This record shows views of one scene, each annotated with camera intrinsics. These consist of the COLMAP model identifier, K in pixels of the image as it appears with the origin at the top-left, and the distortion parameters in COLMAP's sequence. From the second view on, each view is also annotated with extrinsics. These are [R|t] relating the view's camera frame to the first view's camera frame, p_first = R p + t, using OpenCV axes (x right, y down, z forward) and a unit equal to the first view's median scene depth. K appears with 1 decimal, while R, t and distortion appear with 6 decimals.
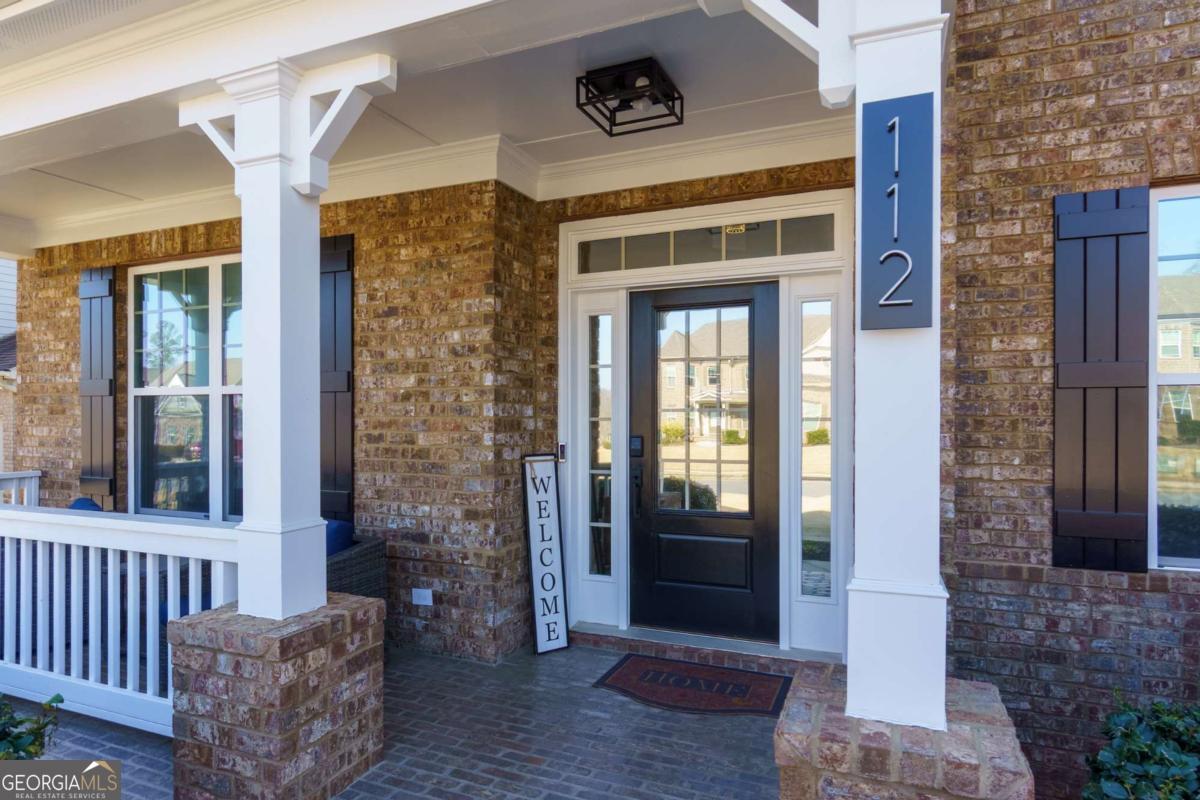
lens RADIAL K [[685.0, 0, 605.7], [0, 685.0, 418.4], [0, 0, 1]] dist [-0.000247, -0.000381]
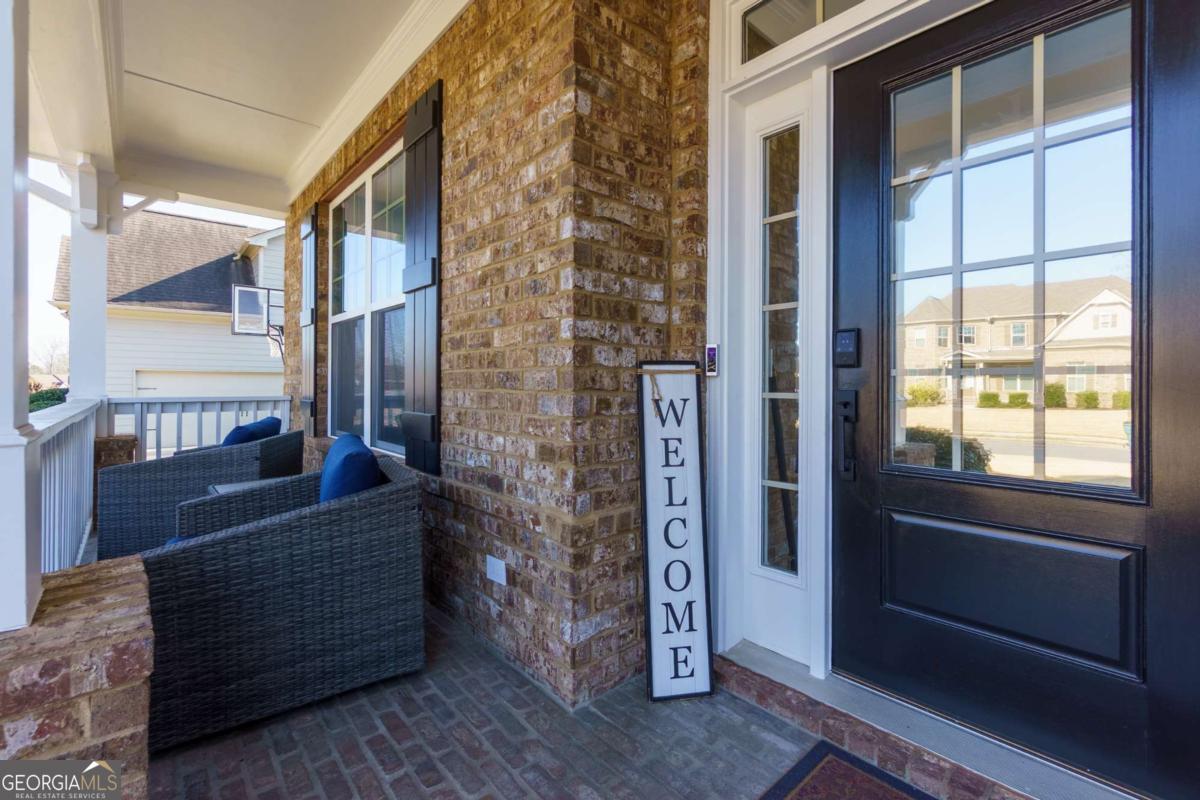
lens RADIAL K [[529.8, 0, 604.2], [0, 529.8, 383.2], [0, 0, 1]] dist [-0.003330, -0.000281]
pose [[0.903917, 0.003446, -0.427693, 0.054186], [-0.004895, 0.999985, -0.002289, 0.075424], [0.427679, 0.004163, 0.903921, 0.568546]]
